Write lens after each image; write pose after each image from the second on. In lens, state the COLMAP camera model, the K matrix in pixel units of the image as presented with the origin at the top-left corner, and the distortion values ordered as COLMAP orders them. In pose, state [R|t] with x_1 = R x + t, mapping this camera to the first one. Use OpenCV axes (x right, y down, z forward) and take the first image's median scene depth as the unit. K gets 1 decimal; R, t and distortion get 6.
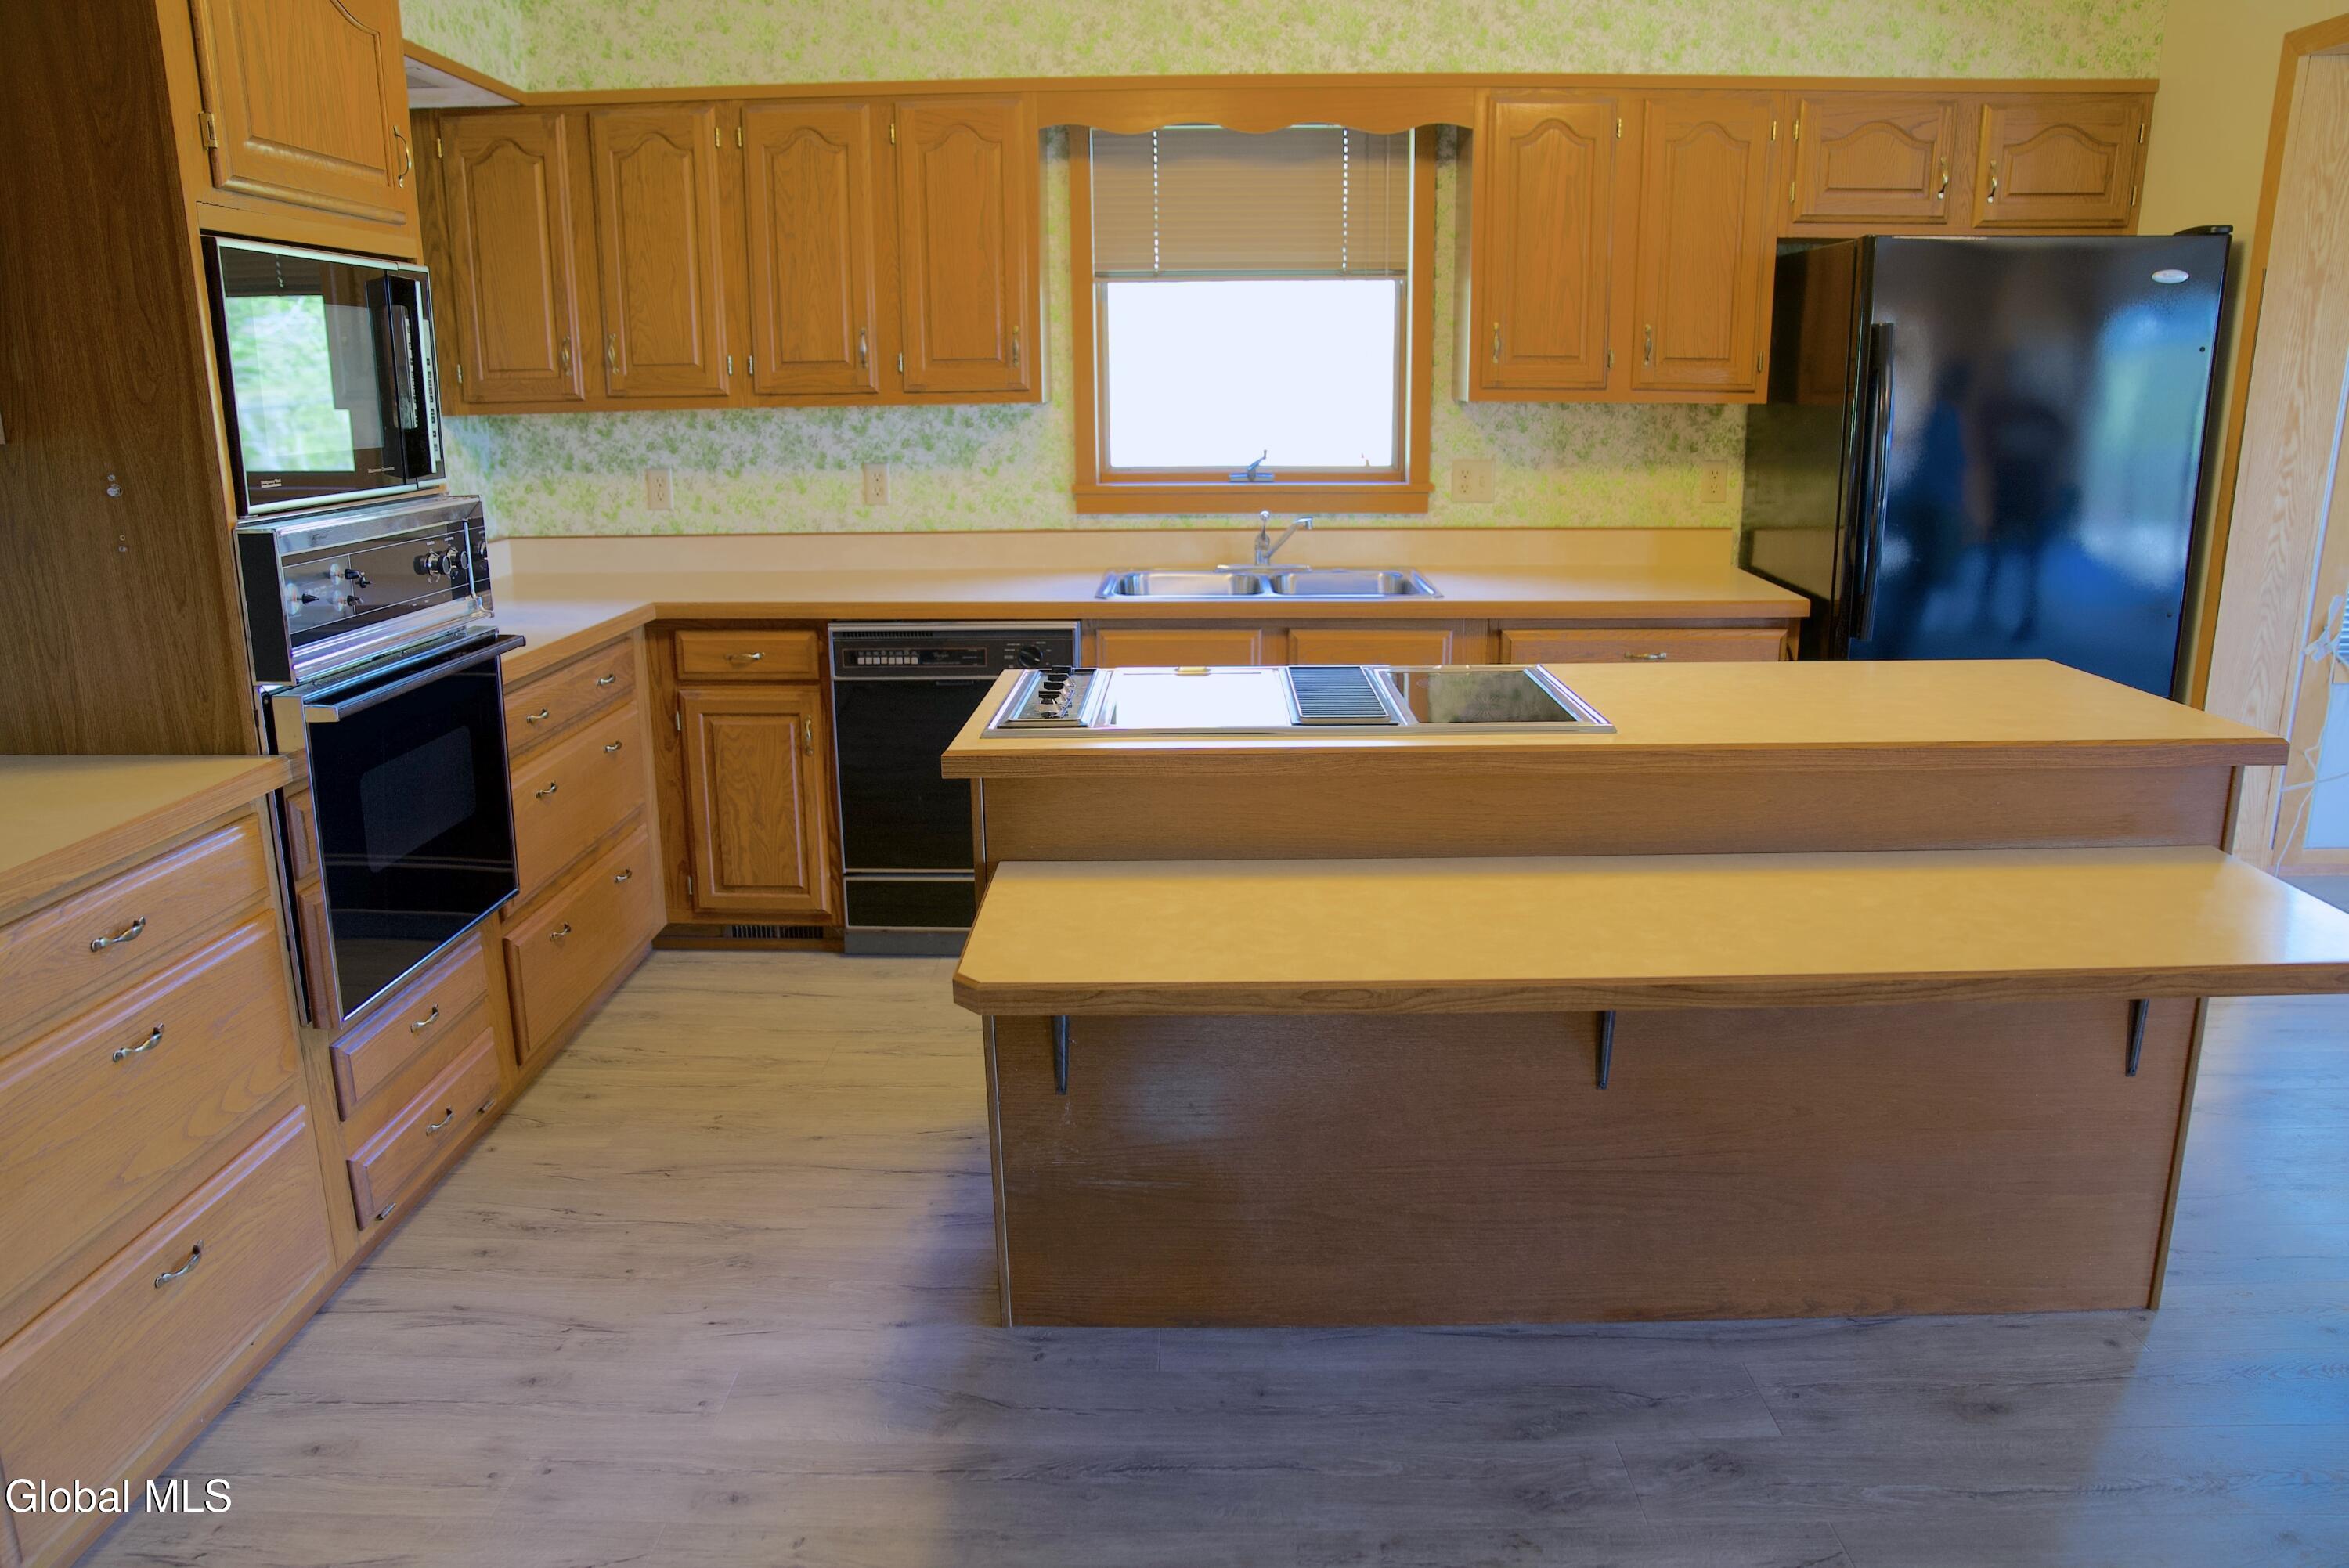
lens RADIAL K [[1630.8, 0, 1167.8], [0, 1630.8, 783.5], [0, 0, 1]] dist [-0.129366, 0.091839]
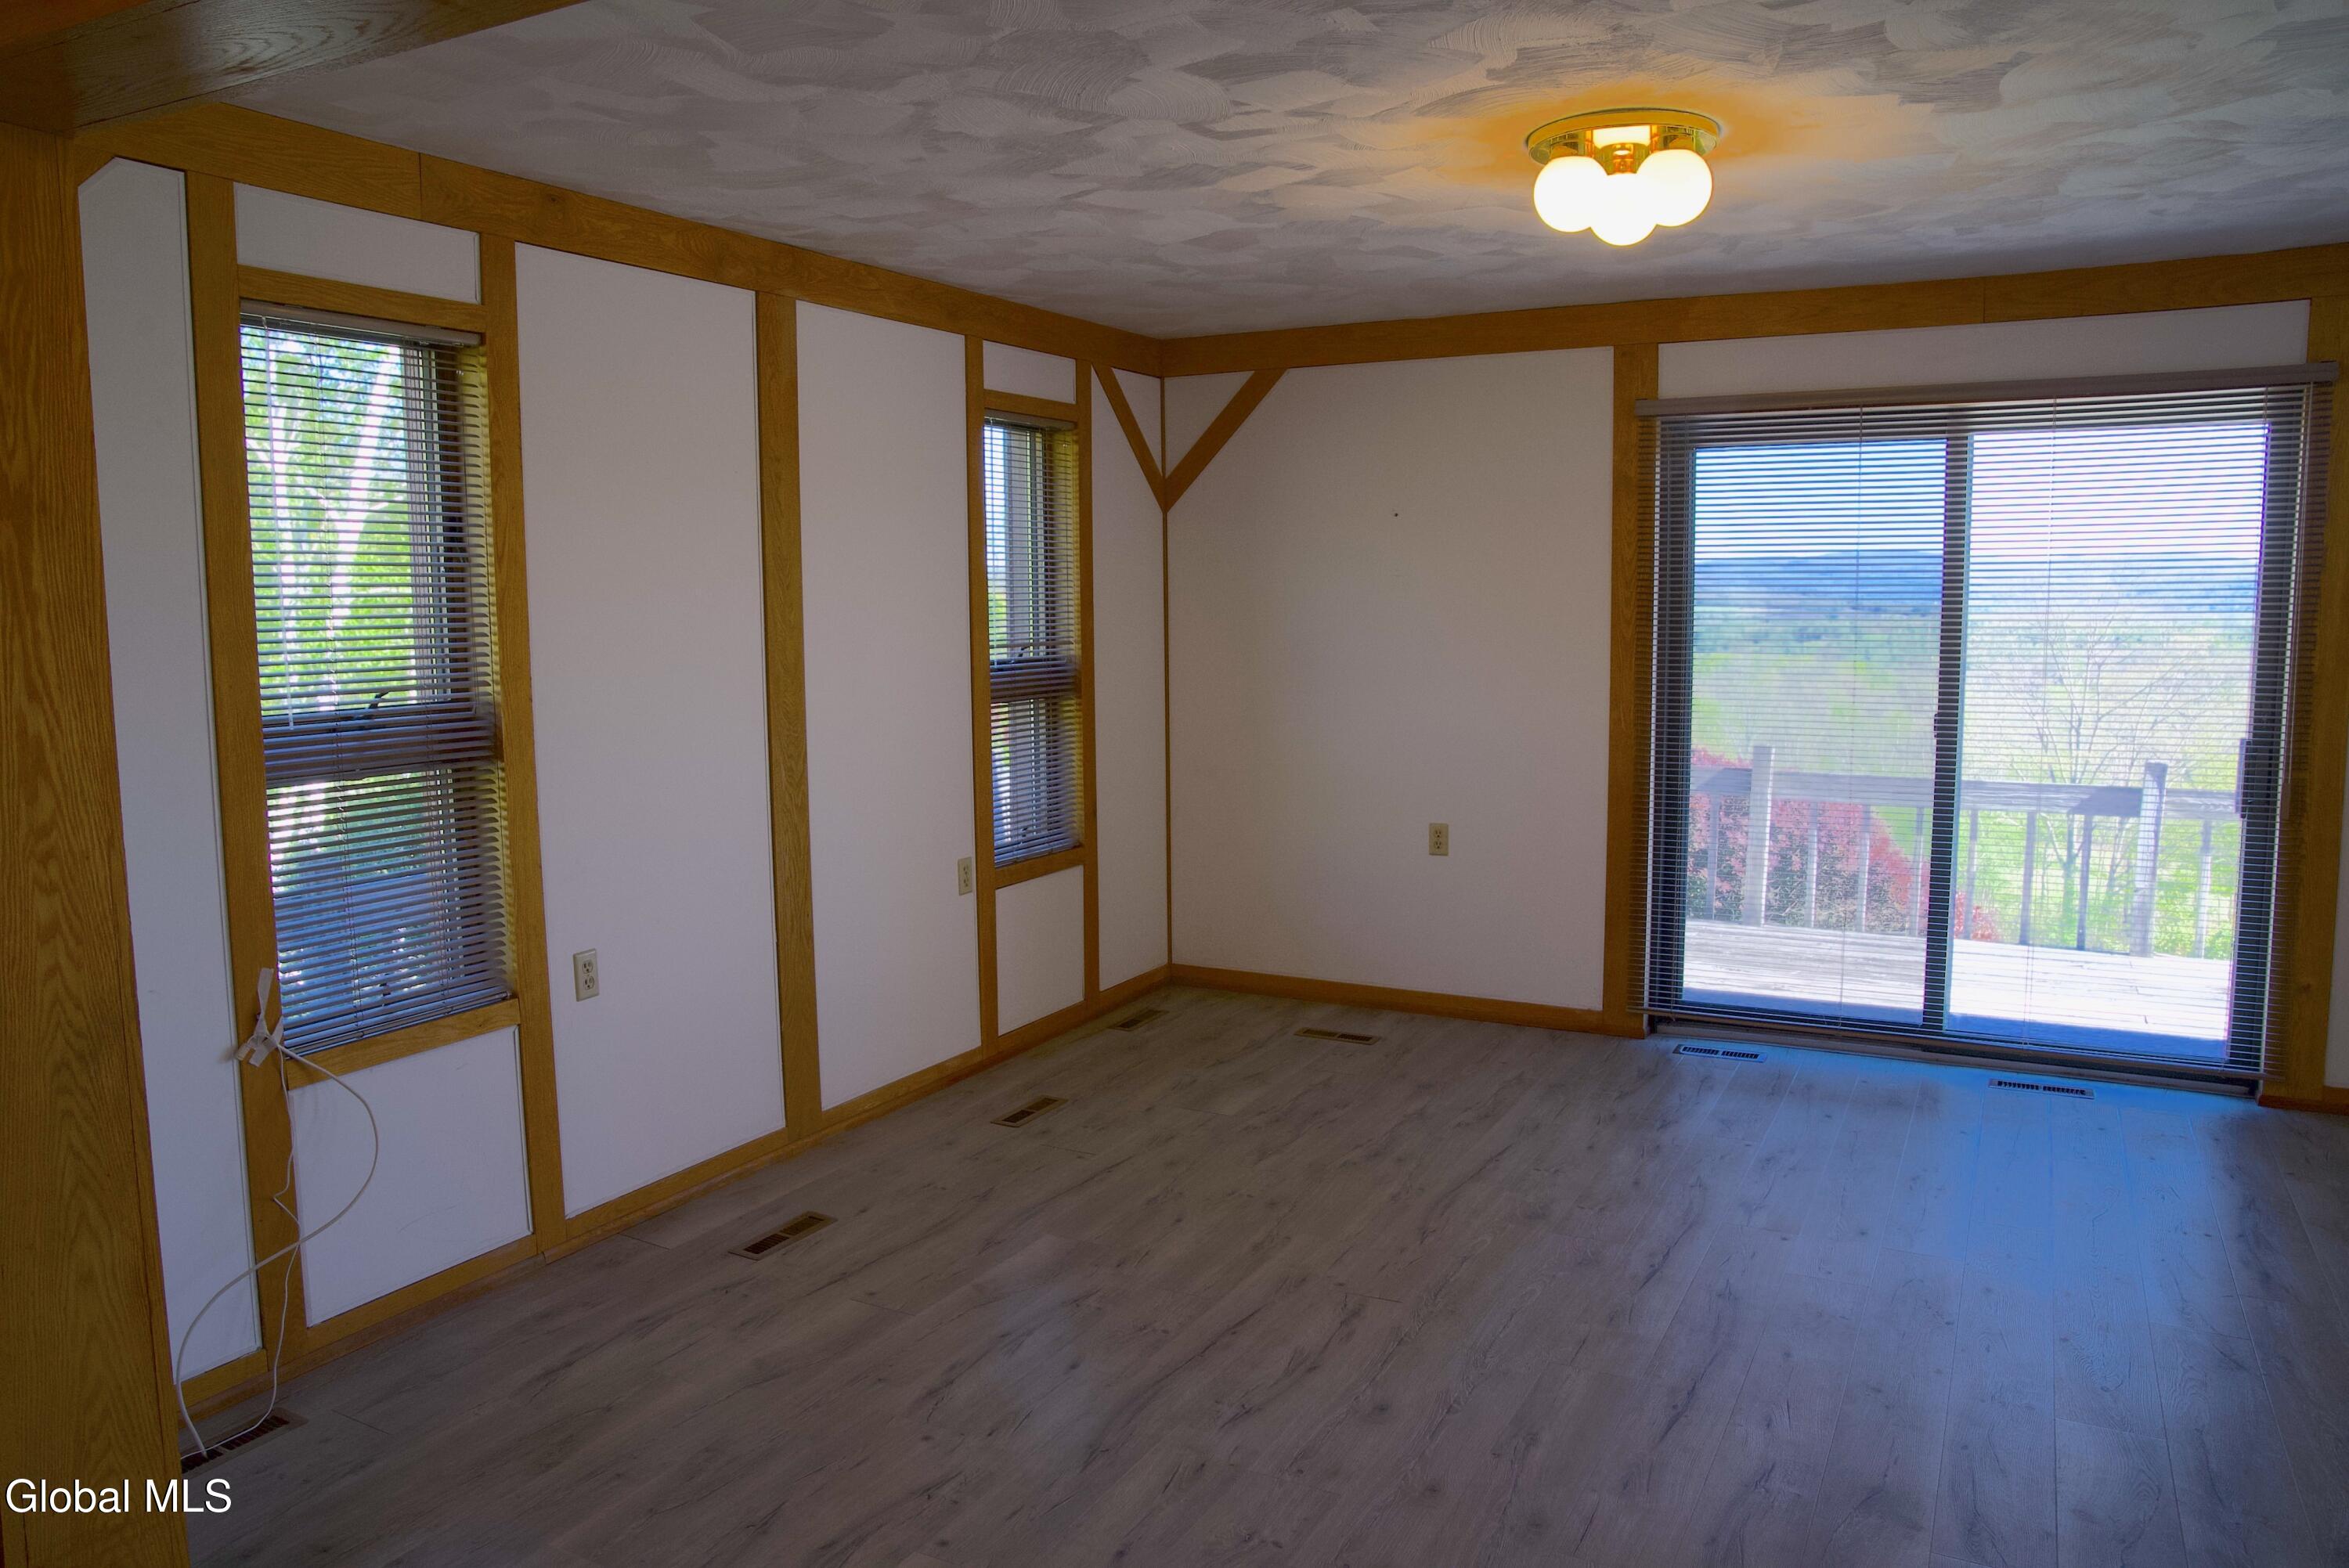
lens RADIAL K [[1630.8, 0, 1161.6], [0, 1630.8, 779.3], [0, 0, 1]] dist [-0.129366, 0.091839]
pose [[0.472607, -0.091688, 0.876491, 0.389399], [0.218494, 0.975711, -0.015745, -0.119496], [-0.853758, 0.198949, 0.481161, 0.365845]]
